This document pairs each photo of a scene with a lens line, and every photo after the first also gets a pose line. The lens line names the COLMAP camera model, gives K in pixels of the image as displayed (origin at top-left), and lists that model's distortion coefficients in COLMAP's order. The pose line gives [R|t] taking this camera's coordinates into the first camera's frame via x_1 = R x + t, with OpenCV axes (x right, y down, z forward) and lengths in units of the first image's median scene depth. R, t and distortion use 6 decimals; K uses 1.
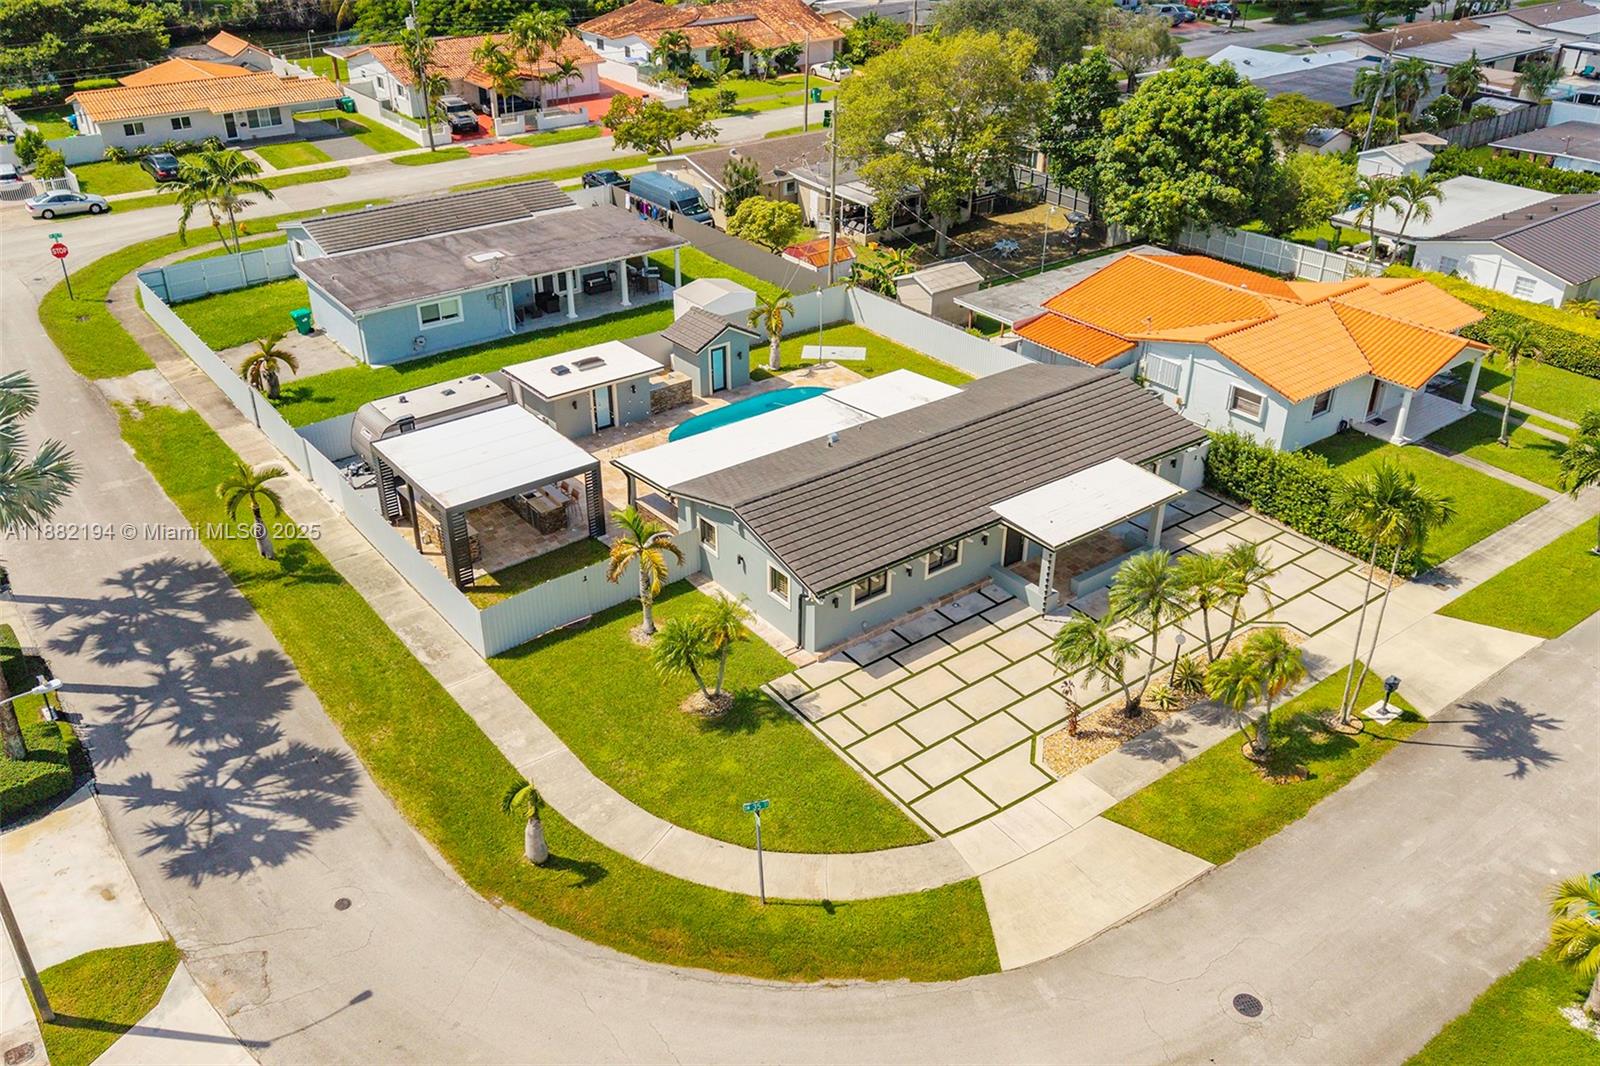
lens RADIAL K [[1293.5, 0, 808.3], [0, 1293.5, 562.7], [0, 0, 1]] dist [0.015142, -0.000640]
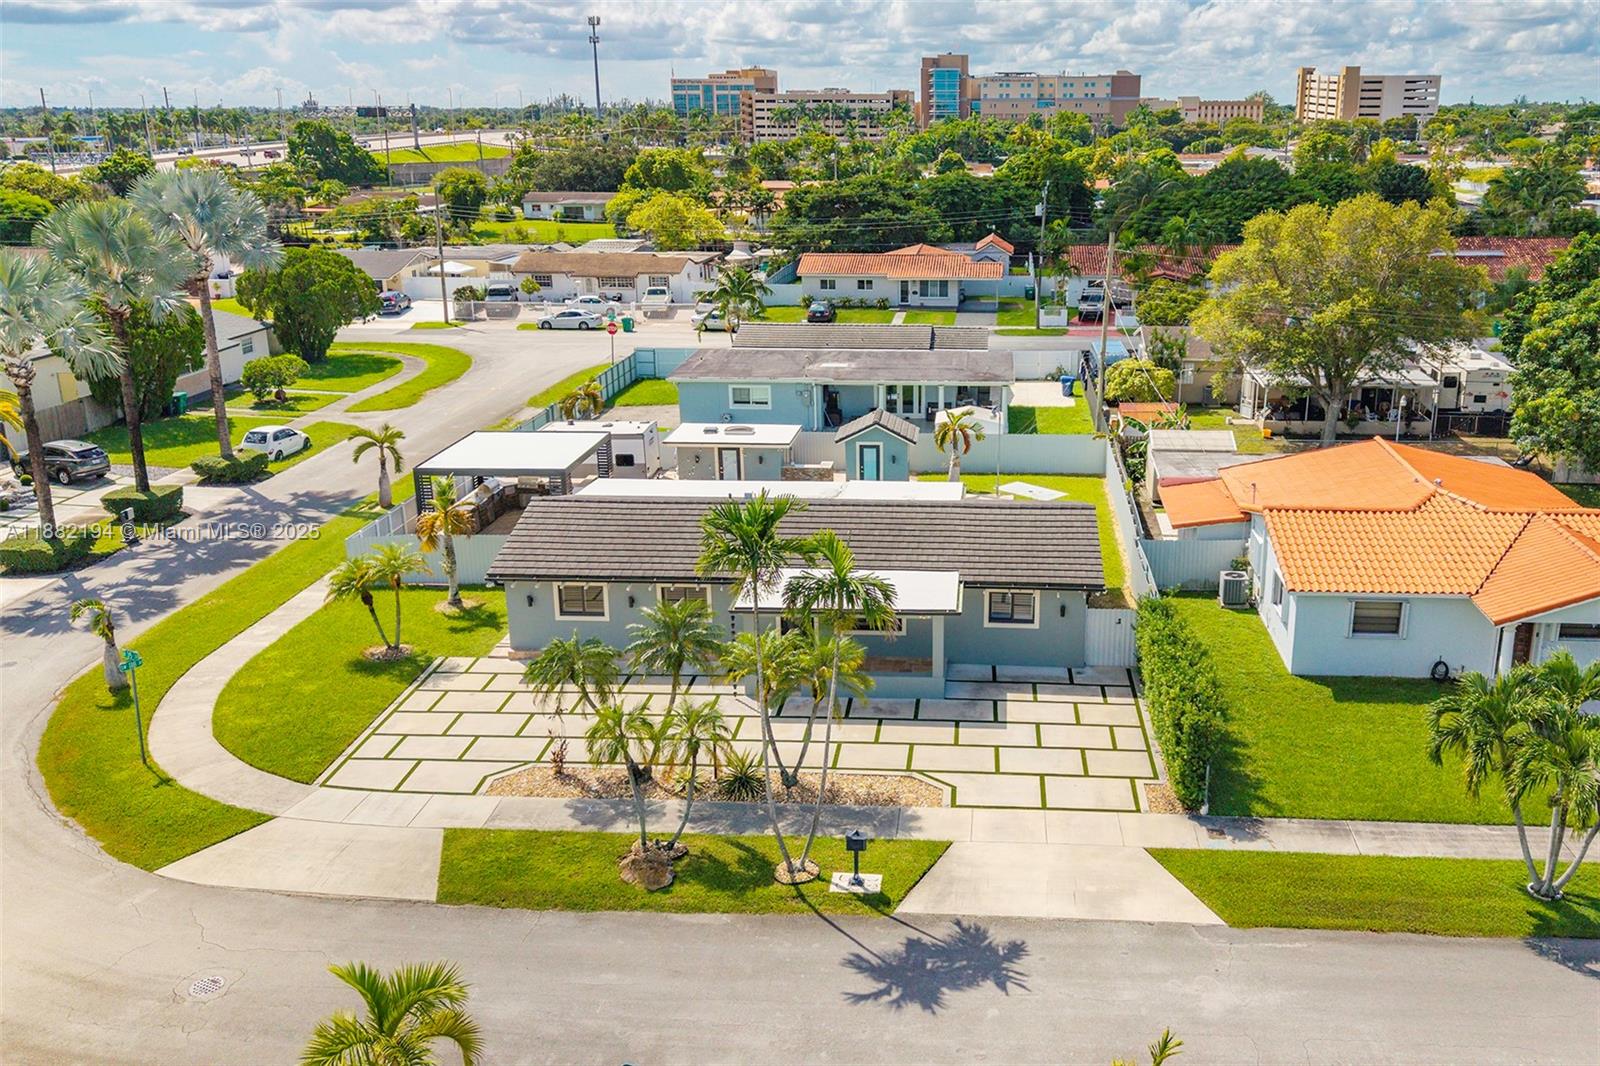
lens RADIAL K [[1380.8, 0, 927.4], [0, 1380.8, 533.0], [0, 0, 1]] dist [0.003219, -0.006050]
pose [[0.758133, 0.185219, -0.625243, 0.974033], [-0.330699, 0.935576, -0.123836, 0.013173], [0.562026, 0.300652, 0.770542, 0.376380]]
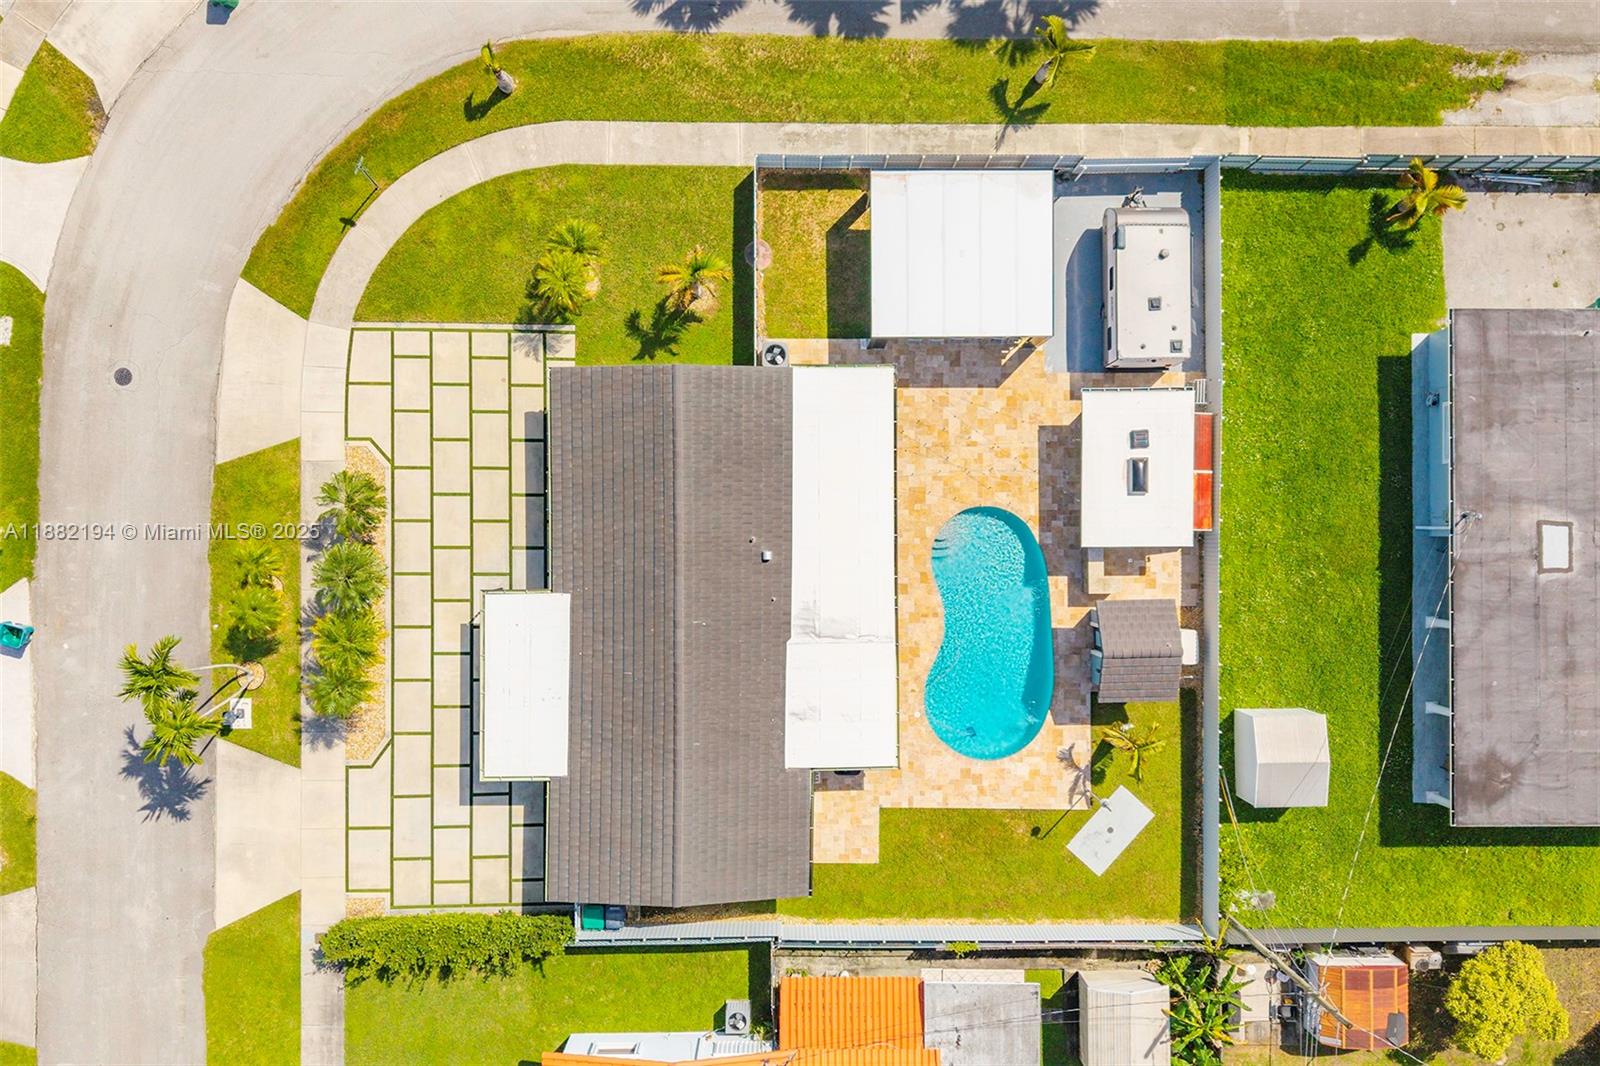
lens RADIAL K [[1293.5, 0, 808.3], [0, 1293.5, 562.7], [0, 0, 1]] dist [0.015142, -0.000640]
pose [[-0.609586, 0.792433, -0.021318, 0.031667], [-0.434645, -0.311623, 0.844970, -1.162026], [0.662939, 0.524348, 0.534388, 0.658964]]
